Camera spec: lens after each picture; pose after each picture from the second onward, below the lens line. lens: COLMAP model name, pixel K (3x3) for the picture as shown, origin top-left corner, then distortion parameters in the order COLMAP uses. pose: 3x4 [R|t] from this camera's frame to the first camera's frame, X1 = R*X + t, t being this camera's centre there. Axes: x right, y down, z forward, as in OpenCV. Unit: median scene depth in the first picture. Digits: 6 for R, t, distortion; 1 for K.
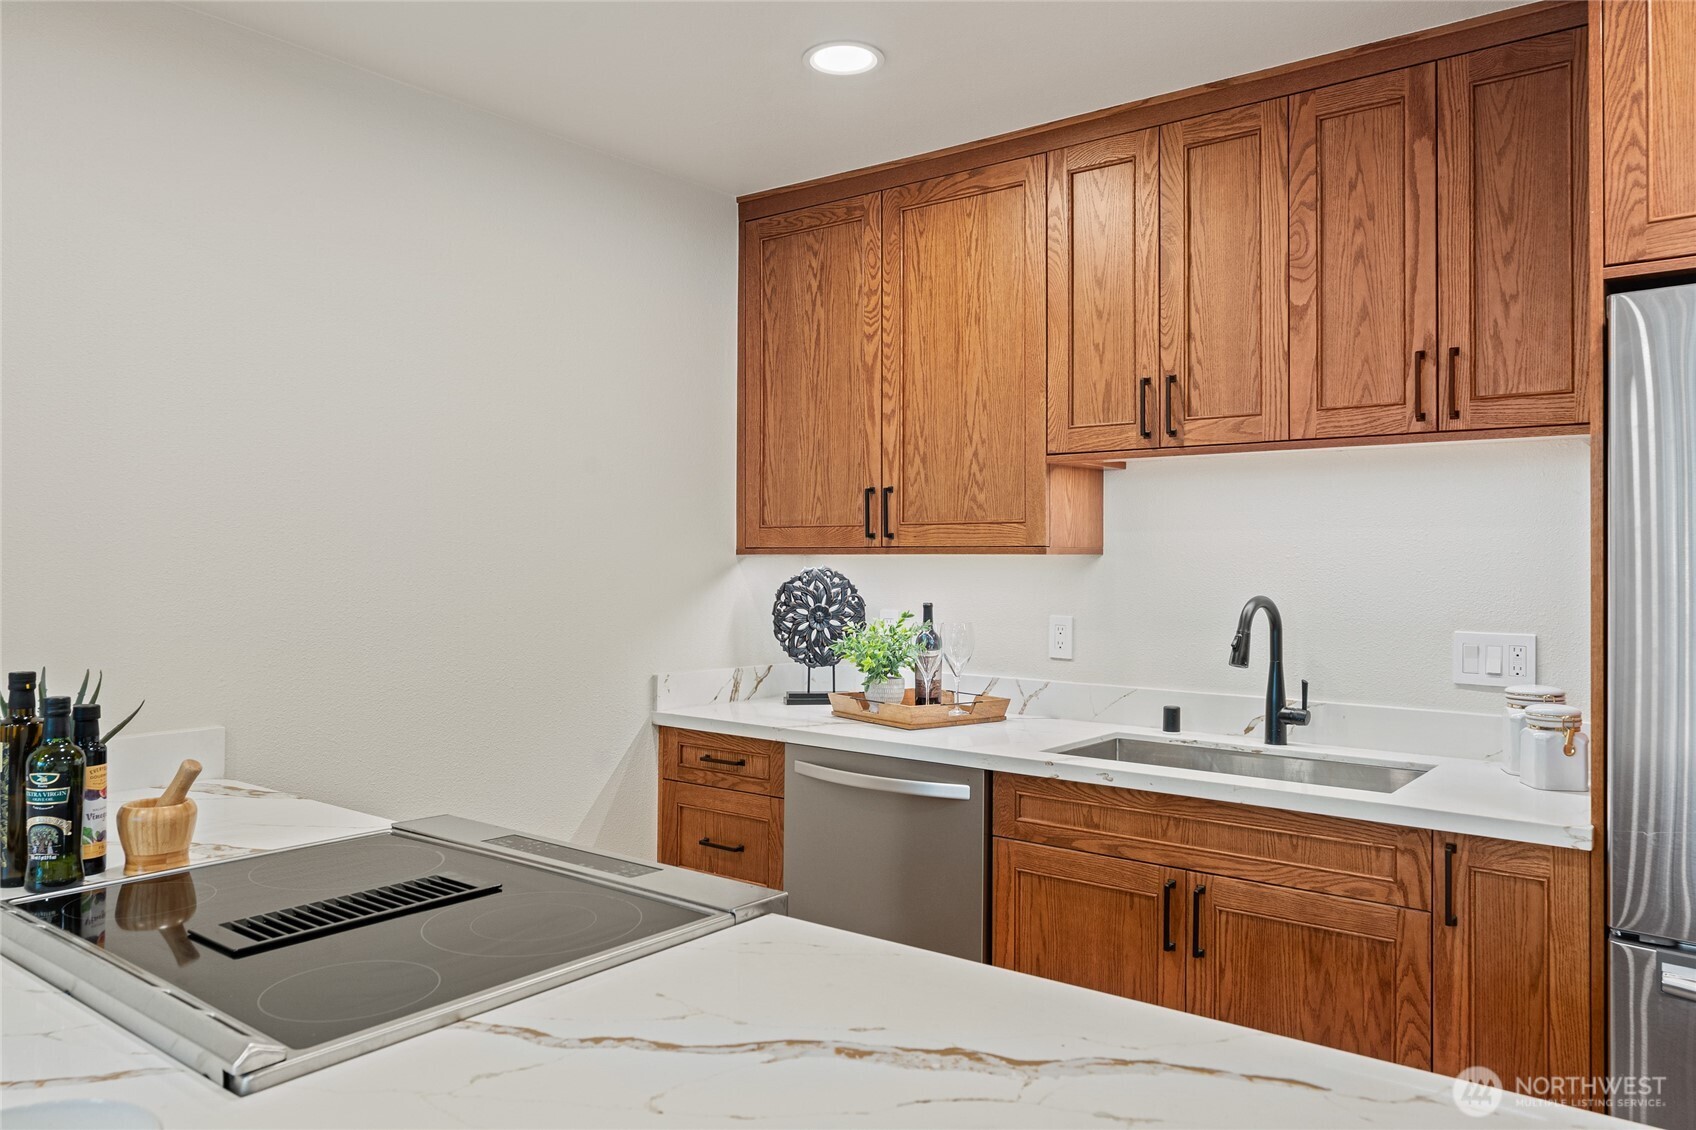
lens RADIAL K [[1170.4, 0, 844.8], [0, 1170.4, 546.8], [0, 0, 1]] dist [0.001147, -0.003577]
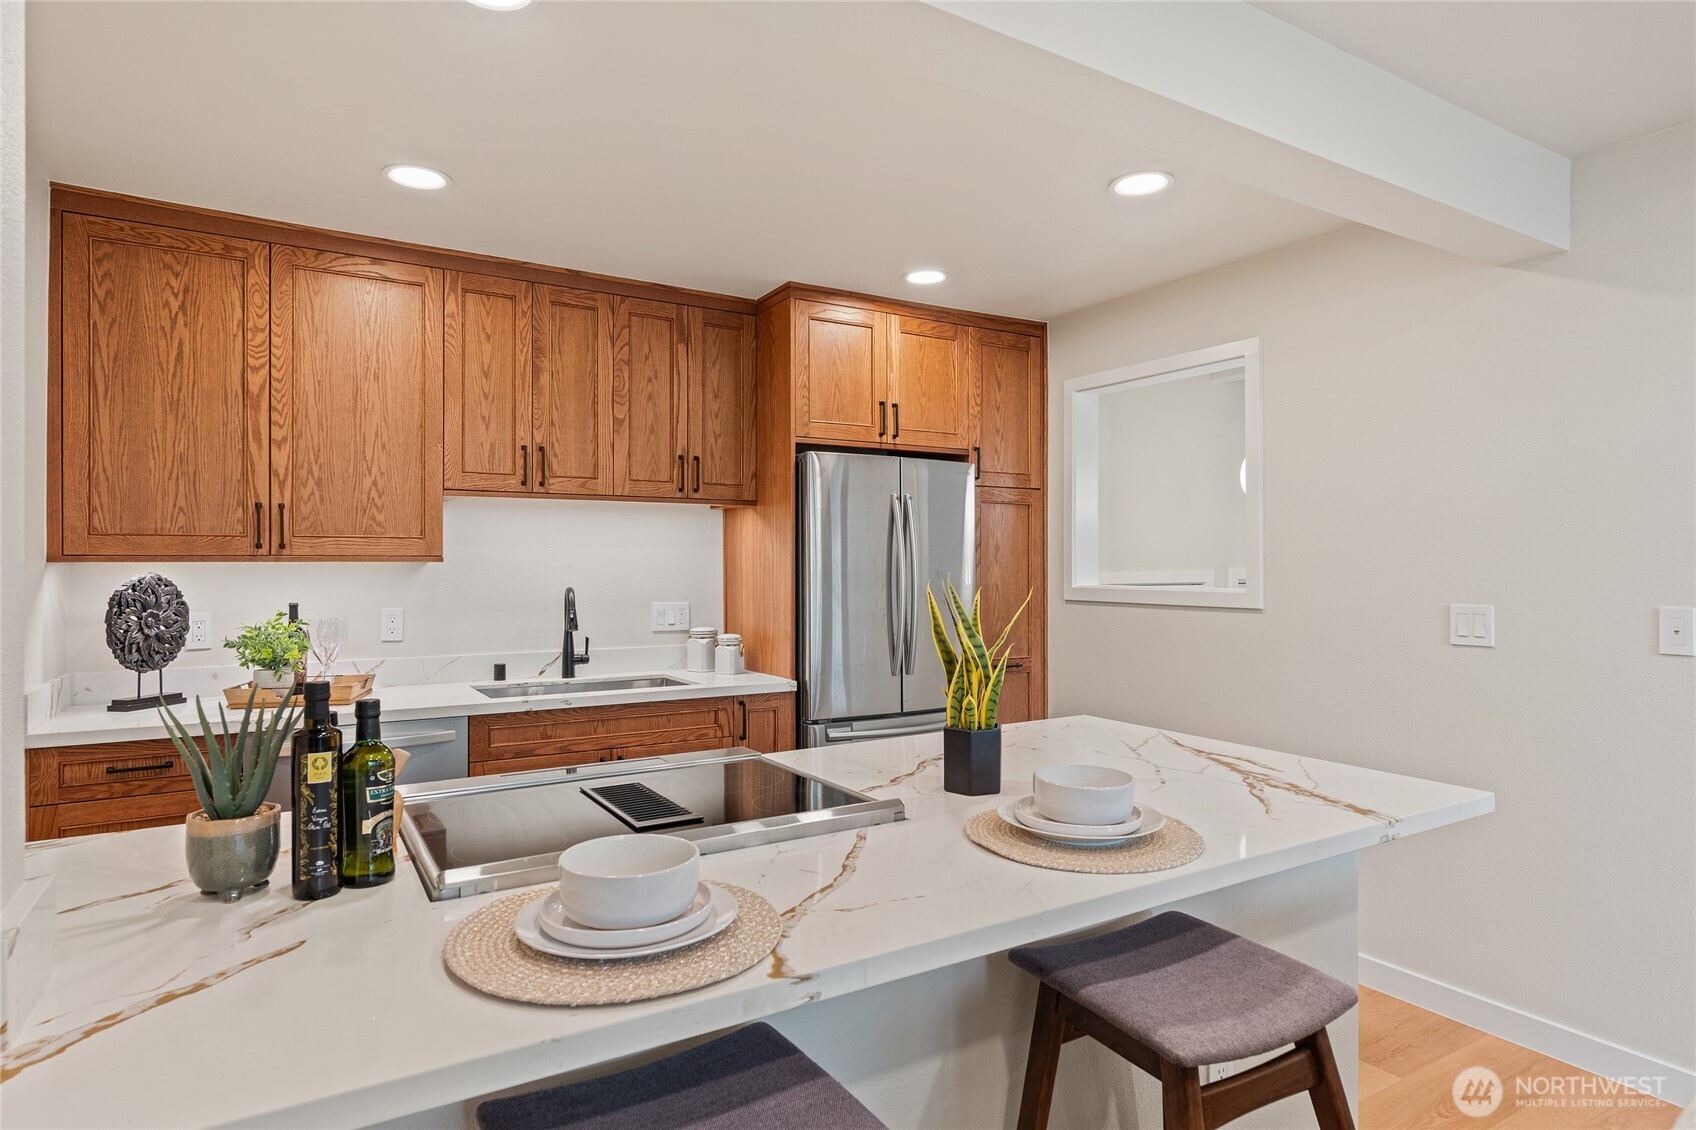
lens RADIAL K [[960.0, 0, 856.3], [0, 960.0, 560.5], [0, 0, 1]] dist [-0.003154, 0.000817]
pose [[0.349886, -0.001048, 0.936792, -0.769580], [-0.007949, 0.999960, 0.004088, -0.003937], [-0.936759, -0.008877, 0.349863, 0.161524]]
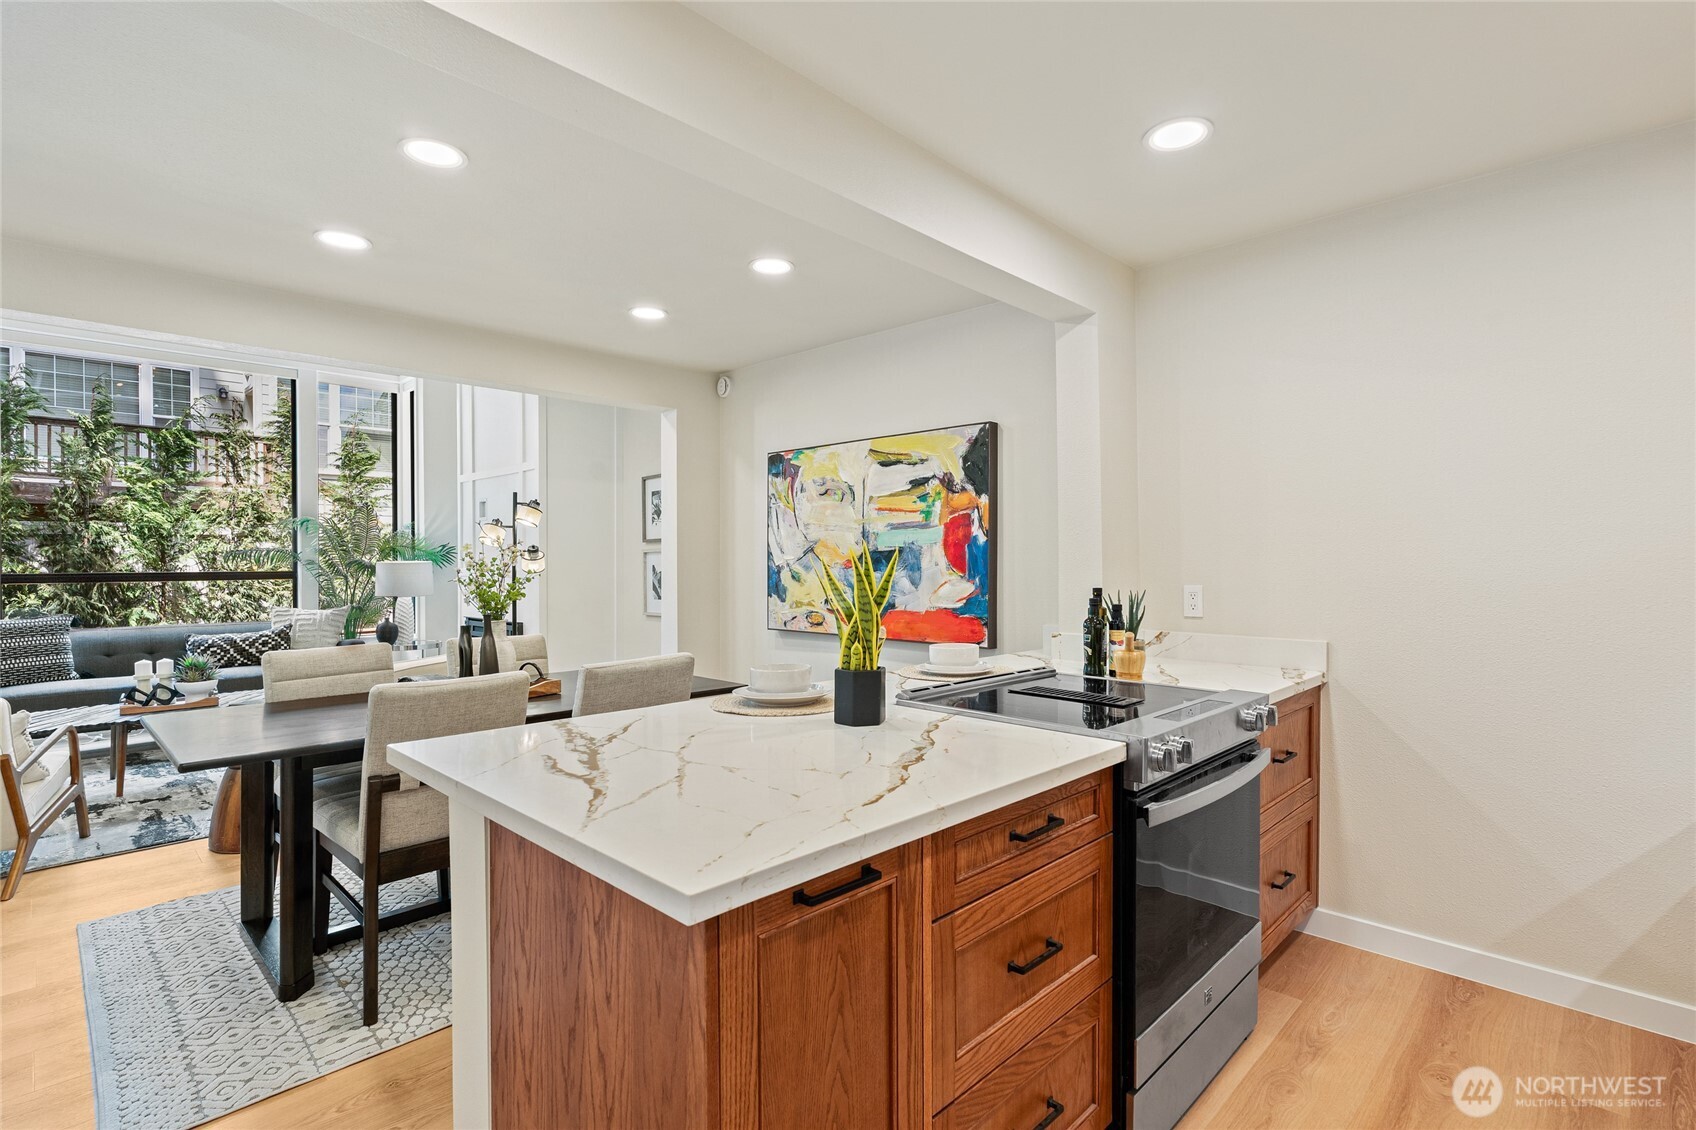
lens RADIAL K [[806.0, 0, 863.1], [0, 806.0, 562.3], [0, 0, 1]] dist [-0.003815, -0.001550]
pose [[-0.098146, 0.000131, -0.995172, 0.588113], [0.014152, 0.999899, -0.001264, 0.028728], [0.995071, -0.014208, -0.098138, 0.396801]]
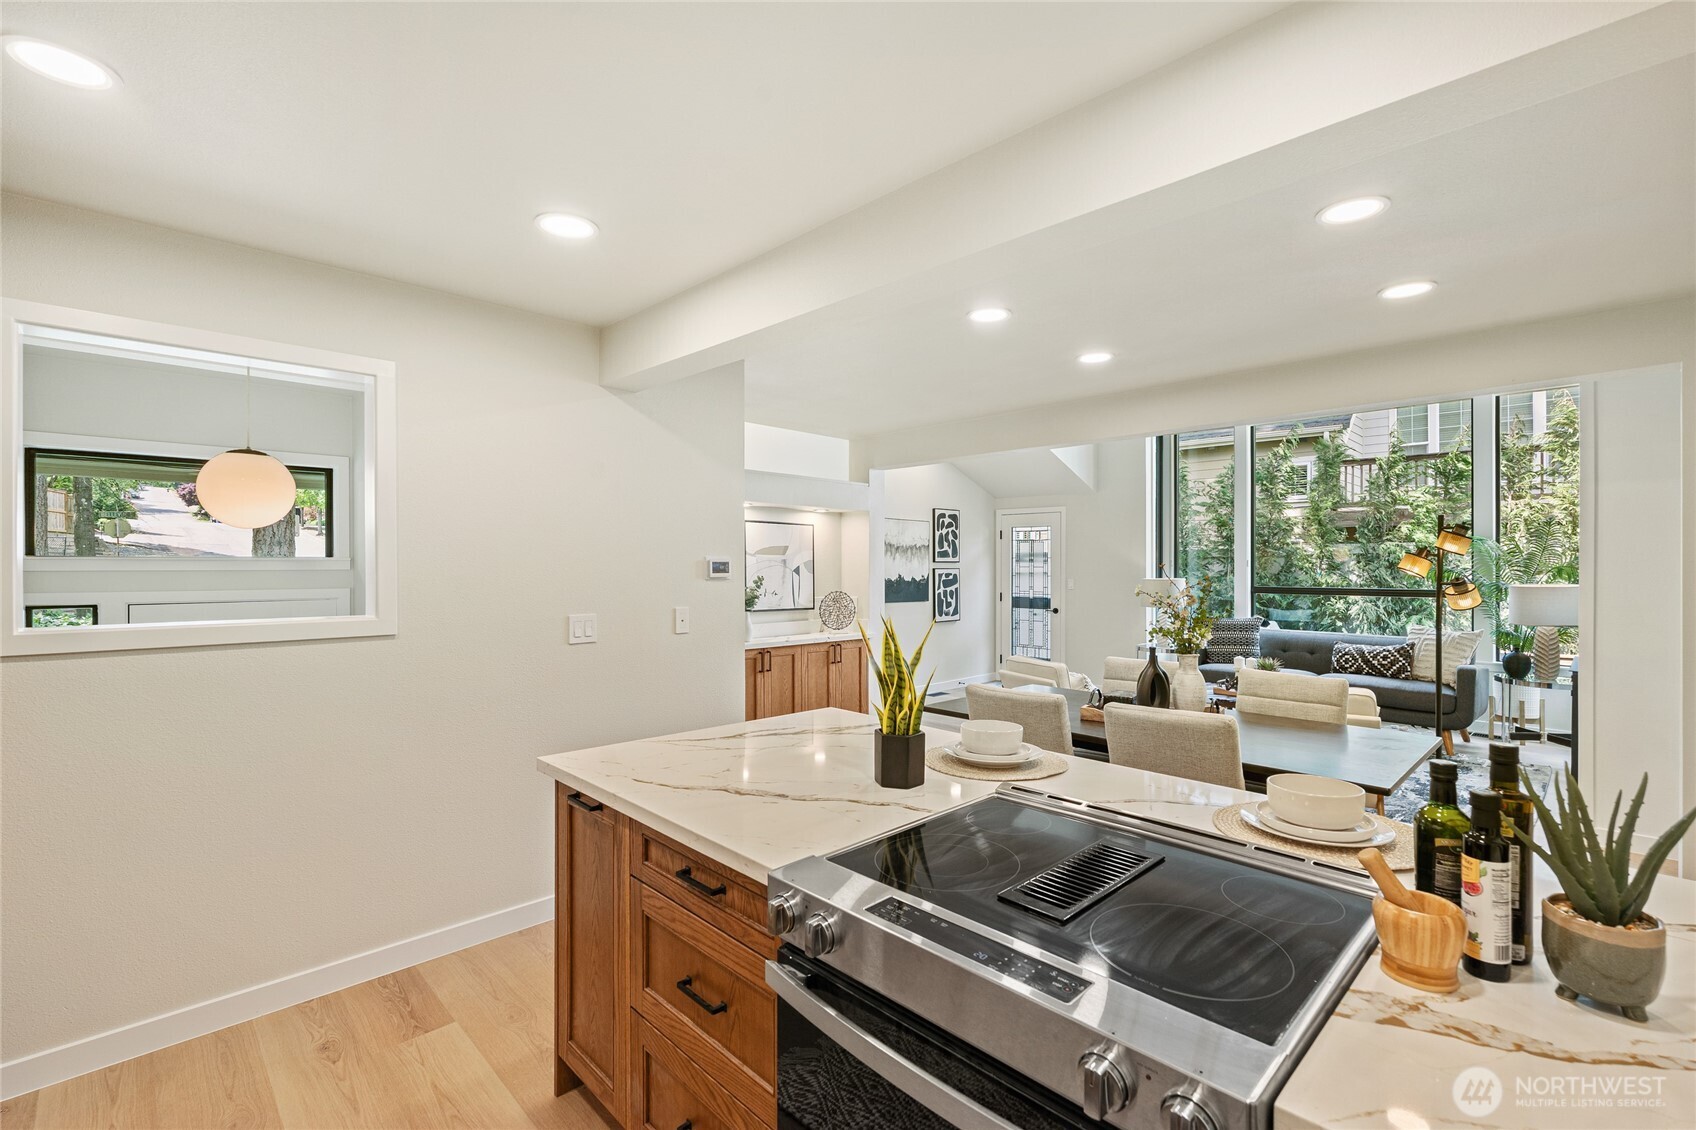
lens RADIAL K [[755.6, 0, 847.0], [0, 755.6, 567.1], [0, 0, 1]] dist [0.001980, 0.000260]
pose [[-0.990960, -0.002333, 0.134136, -0.135182], [-0.003367, 0.999966, -0.007482, -0.022436], [-0.134114, -0.007866, -0.990935, 0.996793]]
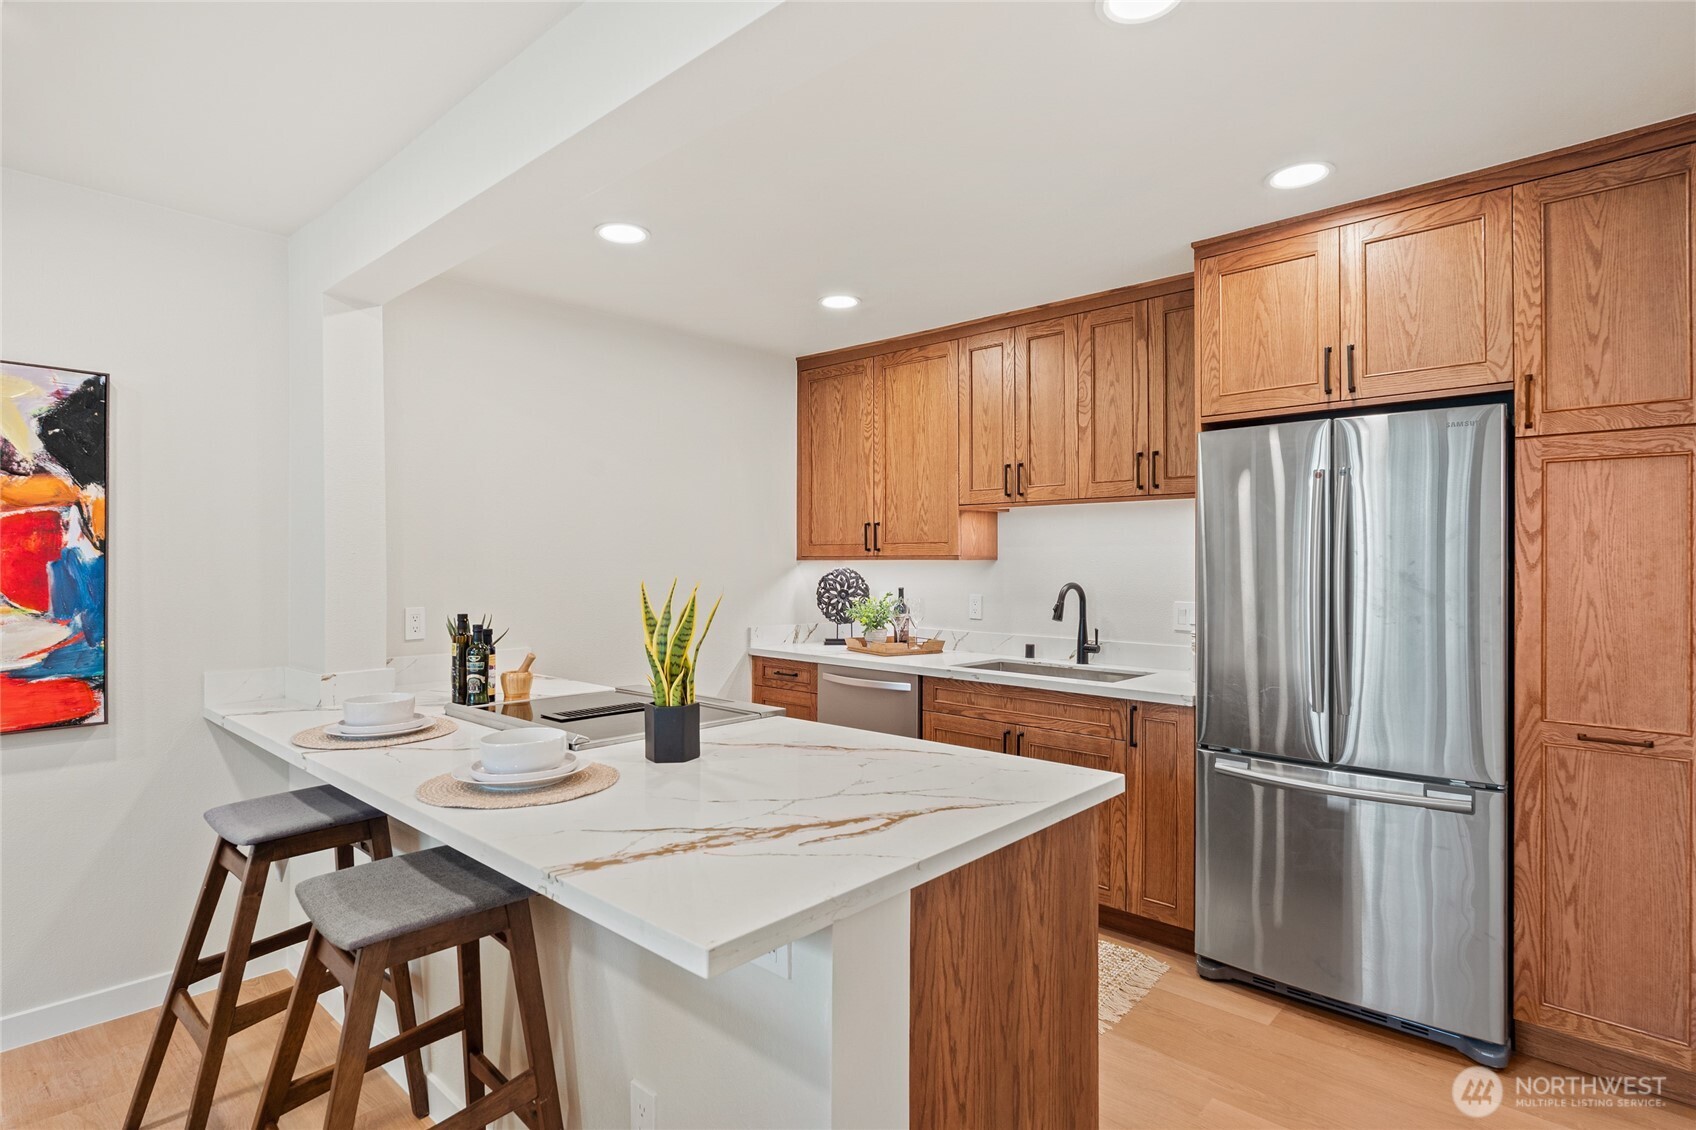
lens RADIAL K [[857.2, 0, 848.0], [0, 857.2, 555.9], [0, 0, 1]] dist [-0.004598, -0.000128]
pose [[0.996877, -0.003884, -0.078870, 0.113637], [0.004248, 0.999981, 0.004441, -0.007183], [0.078852, -0.004762, 0.996875, -0.369519]]
